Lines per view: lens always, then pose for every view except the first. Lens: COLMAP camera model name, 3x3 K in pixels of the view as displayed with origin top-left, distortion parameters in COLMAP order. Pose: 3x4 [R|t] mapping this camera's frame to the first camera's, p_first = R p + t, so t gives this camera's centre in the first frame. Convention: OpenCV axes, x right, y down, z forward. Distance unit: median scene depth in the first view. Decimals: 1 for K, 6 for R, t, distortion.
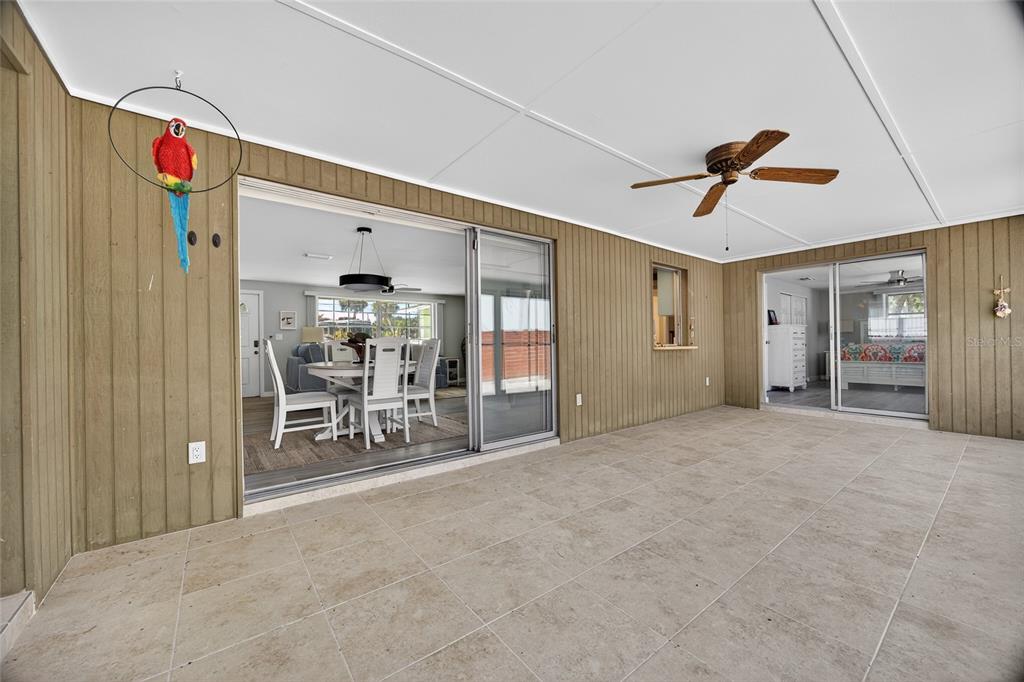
lens RADIAL K [[392.8, 0, 512.0], [0, 392.8, 341.0], [0, 0, 1]] dist [-0.007087, 0.000631]
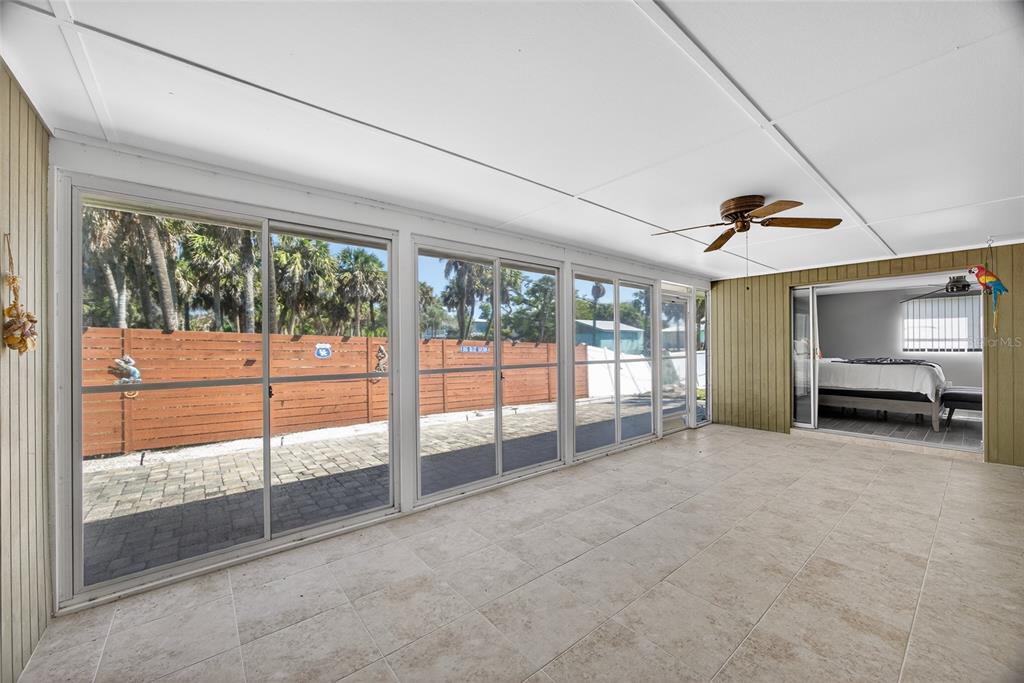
lens RADIAL K [[392.8, 0, 512.0], [0, 392.8, 341.5], [0, 0, 1]] dist [-0.007087, 0.000631]
pose [[-0.999293, 0.013210, -0.035201, 1.136068], [0.013861, 0.999737, -0.018295, -0.077927], [0.034950, -0.018770, -0.999213, 1.889943]]
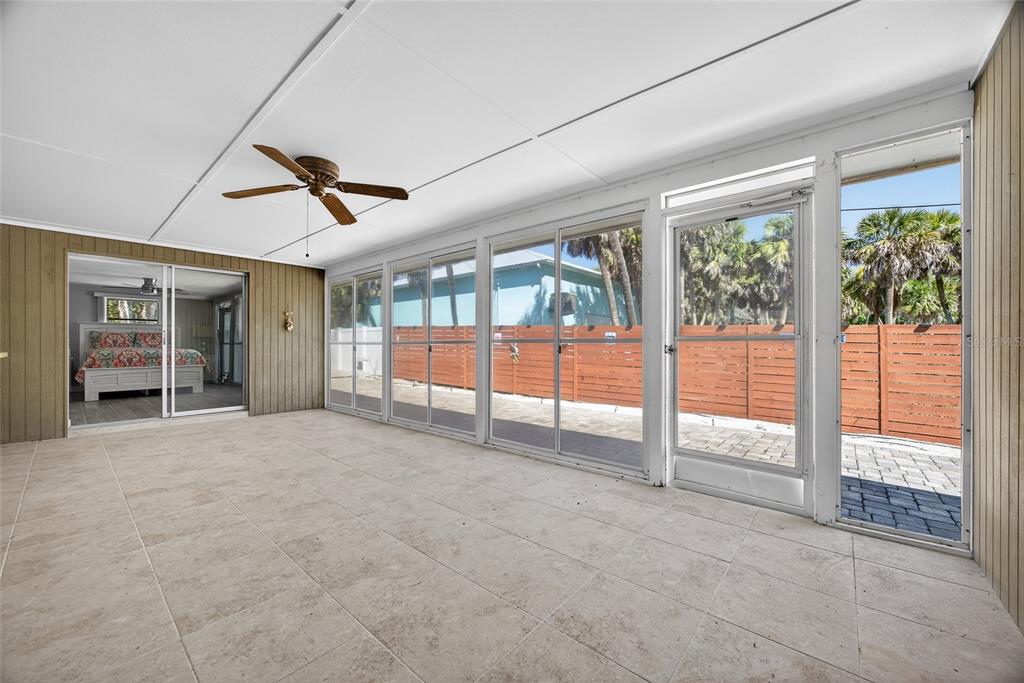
lens RADIAL K [[392.8, 0, 512.0], [0, 392.8, 341.5], [0, 0, 1]] dist [-0.007087, 0.000631]
pose [[-0.196281, 0.020122, 0.980341, -0.527187], [-0.006497, 0.999741, -0.021821, 0.008085], [-0.980526, -0.010652, -0.196100, 0.634708]]
